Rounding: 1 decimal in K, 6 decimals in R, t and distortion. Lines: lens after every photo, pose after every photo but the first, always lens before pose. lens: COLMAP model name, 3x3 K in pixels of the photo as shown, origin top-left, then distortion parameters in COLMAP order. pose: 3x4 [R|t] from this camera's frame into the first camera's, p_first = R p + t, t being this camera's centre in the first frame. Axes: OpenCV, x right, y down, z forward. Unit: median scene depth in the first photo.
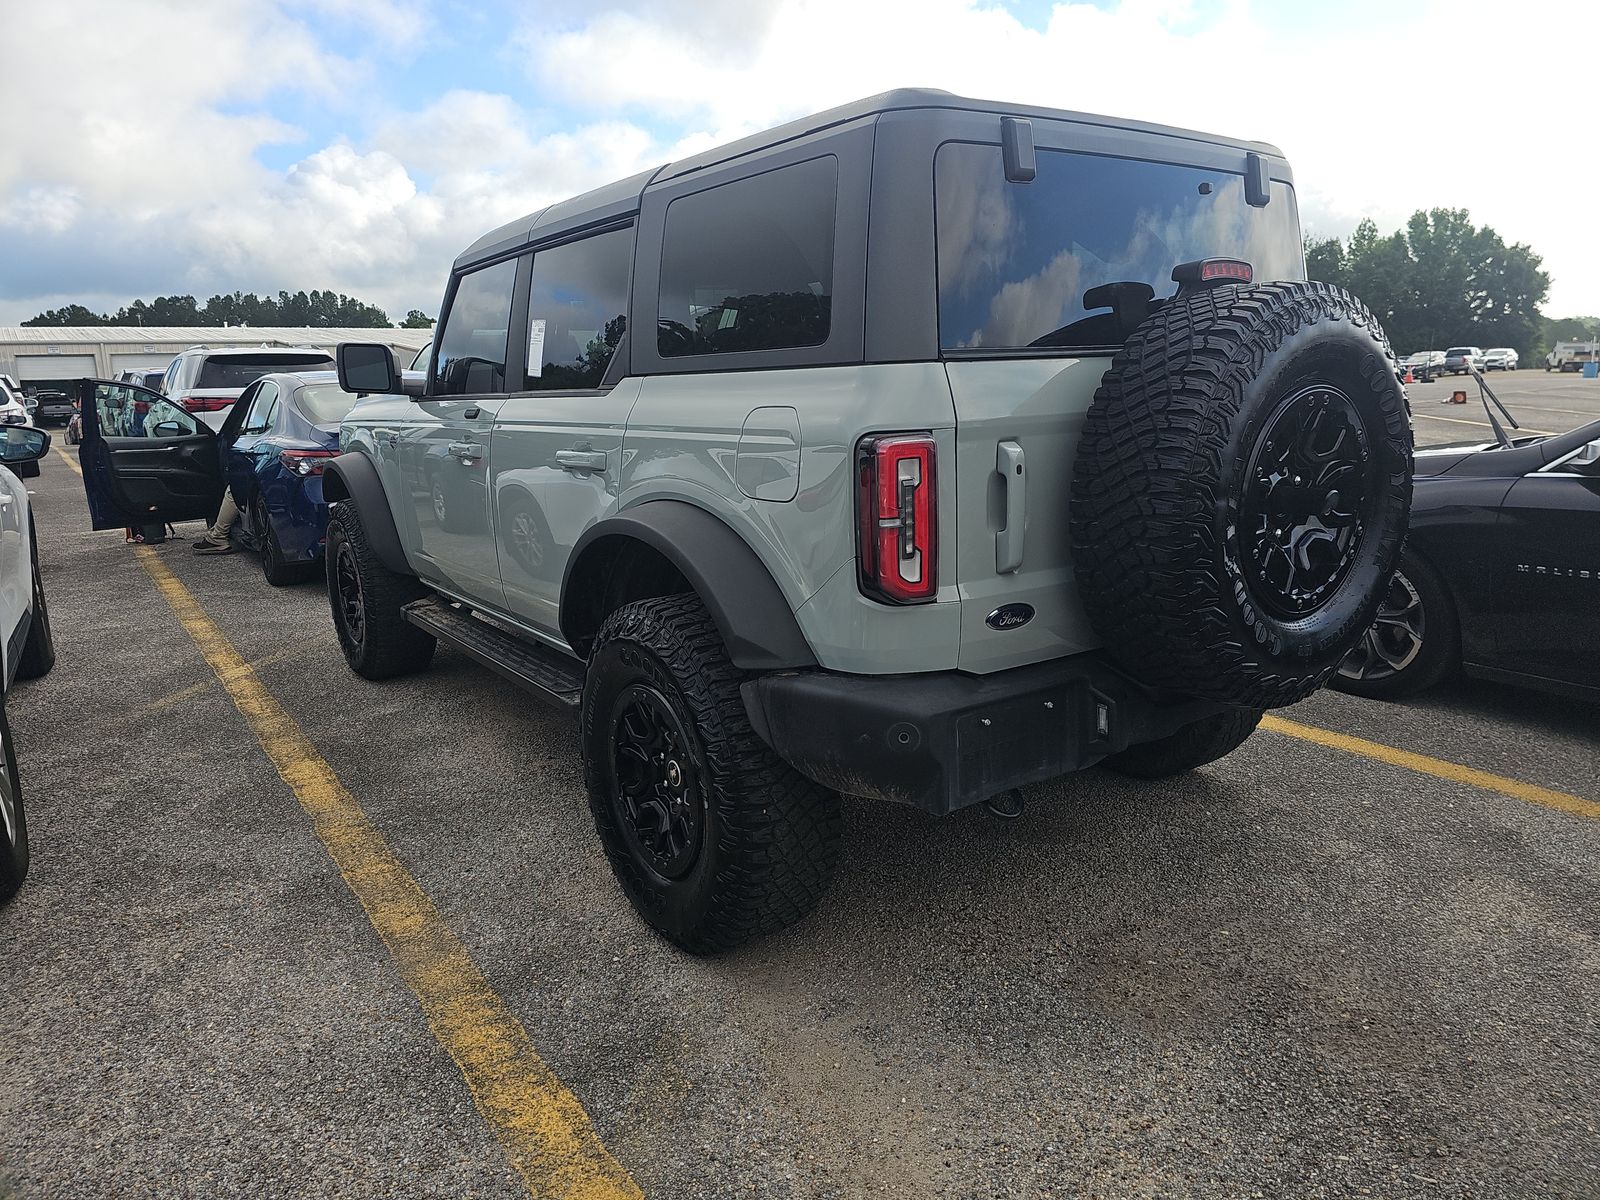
lens RADIAL K [[1058.7, 0, 826.7], [0, 1058.7, 609.5], [0, 0, 1]] dist [0.064756, -0.064497]
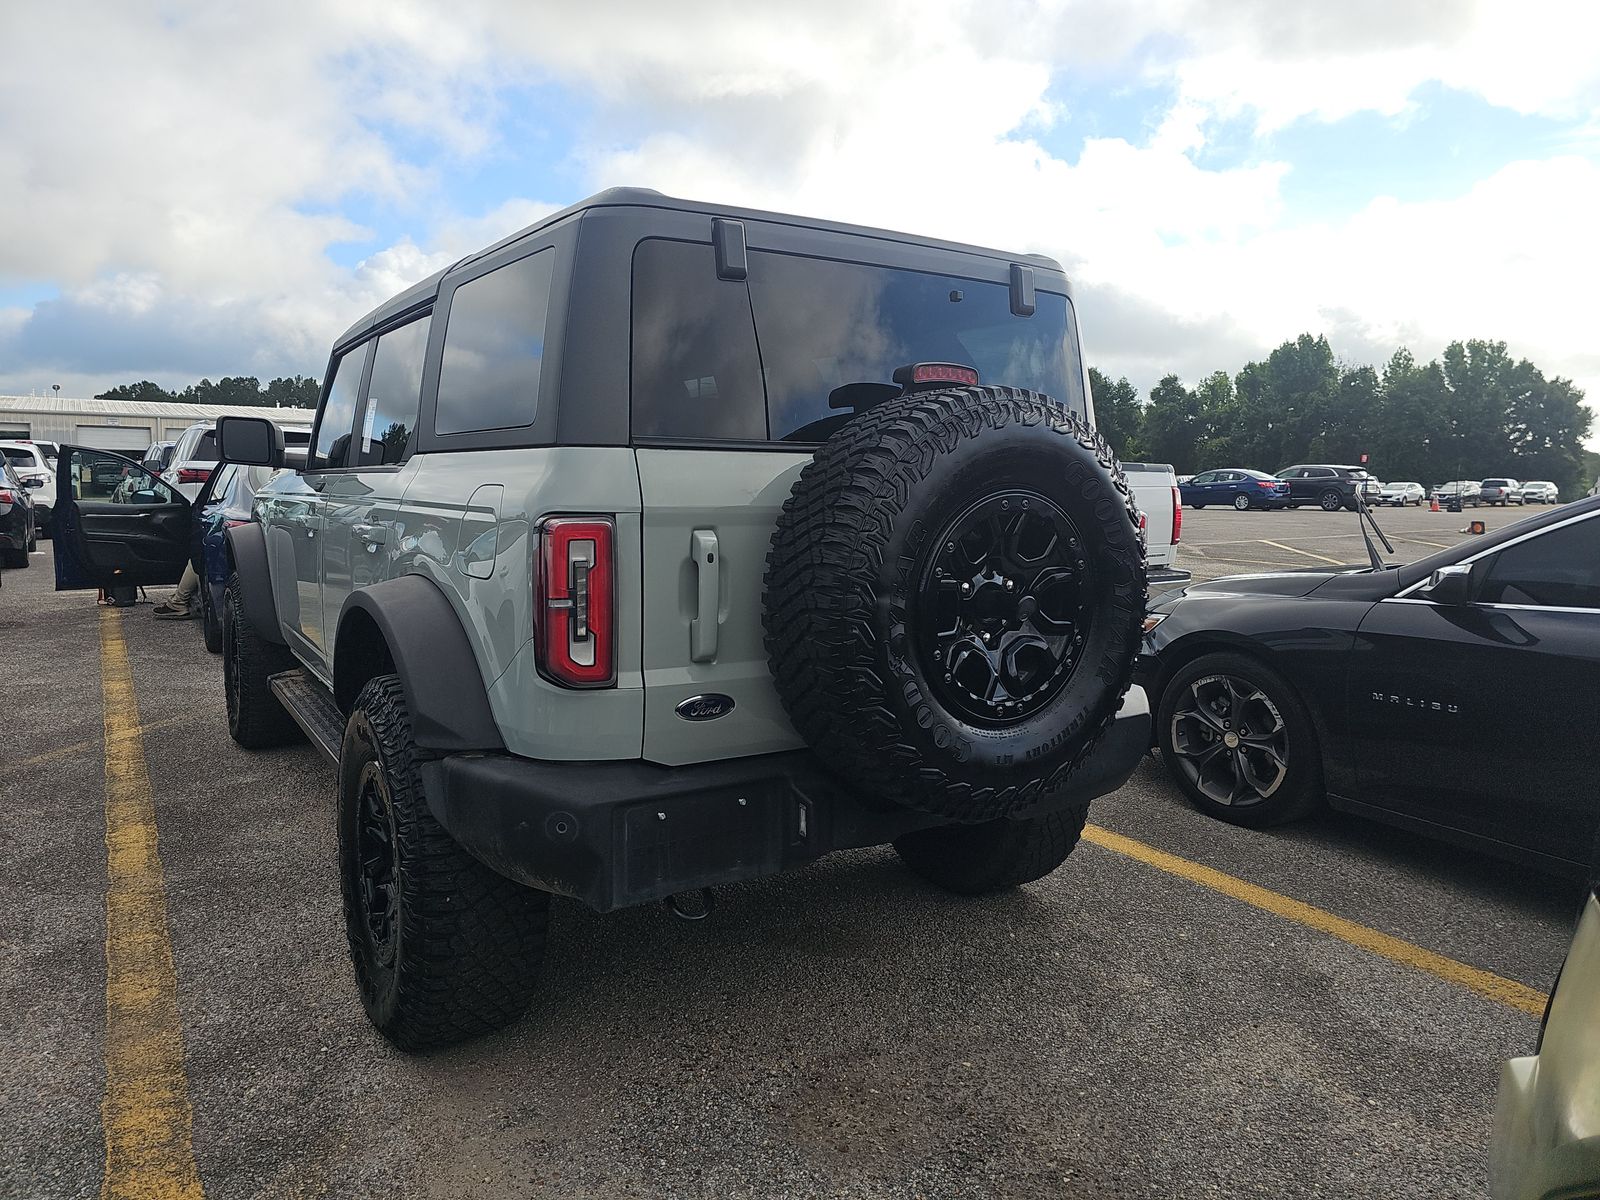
lens RADIAL K [[1066.5, 0, 800.0], [0, 1066.5, 600.0], [0, 0, 1]] dist [0.068111, -0.070204]
pose [[0.997328, 0.050142, -0.053128, 0.228452], [-0.055287, 0.993422, -0.100276, 0.001408], [0.047751, 0.102946, 0.993540, 0.013996]]
